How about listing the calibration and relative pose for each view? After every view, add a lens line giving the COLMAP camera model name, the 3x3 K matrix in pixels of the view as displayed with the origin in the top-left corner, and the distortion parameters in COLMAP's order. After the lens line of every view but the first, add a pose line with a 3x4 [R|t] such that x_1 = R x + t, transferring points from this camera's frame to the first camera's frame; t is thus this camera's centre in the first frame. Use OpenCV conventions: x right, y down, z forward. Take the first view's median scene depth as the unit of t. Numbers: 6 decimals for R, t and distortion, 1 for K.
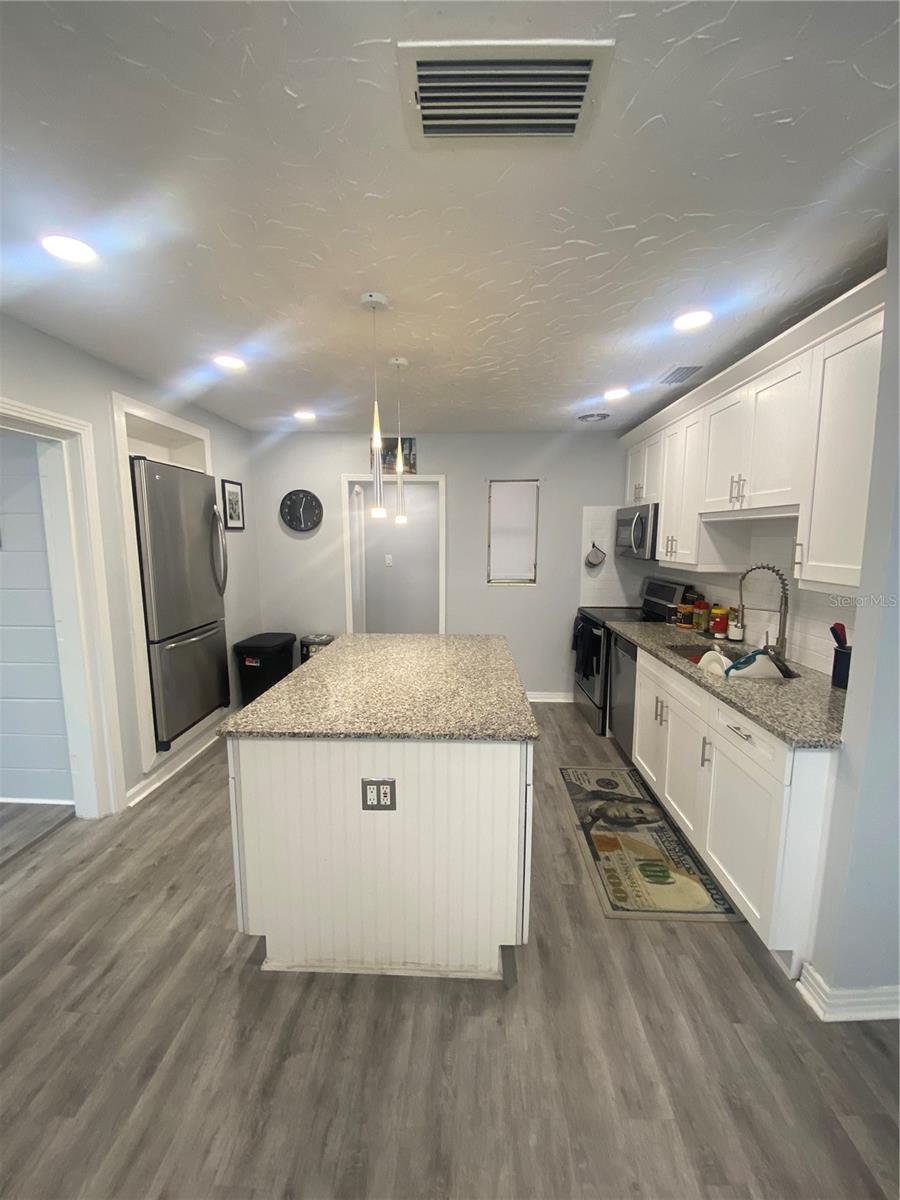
lens RADIAL K [[483.8, 0, 449.0], [0, 483.8, 596.6], [0, 0, 1]] dist [0.003952, -0.004932]
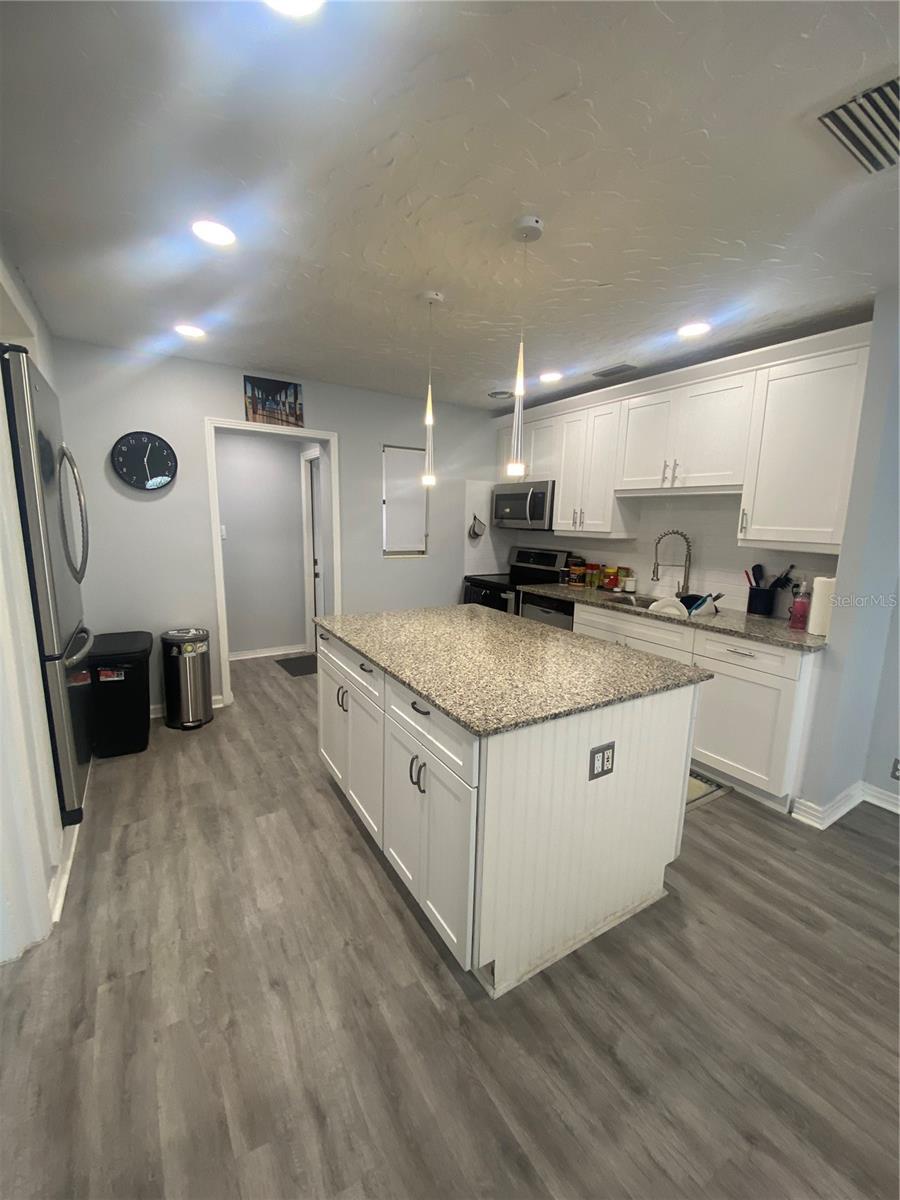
lens RADIAL K [[483.8, 0, 453.7], [0, 483.8, 597.3], [0, 0, 1]] dist [0.003952, -0.004932]
pose [[0.834612, -0.072969, 0.545984, -0.735762], [0.046608, 0.996987, 0.061998, 0.004585], [-0.548863, -0.026297, 0.835499, 0.290826]]
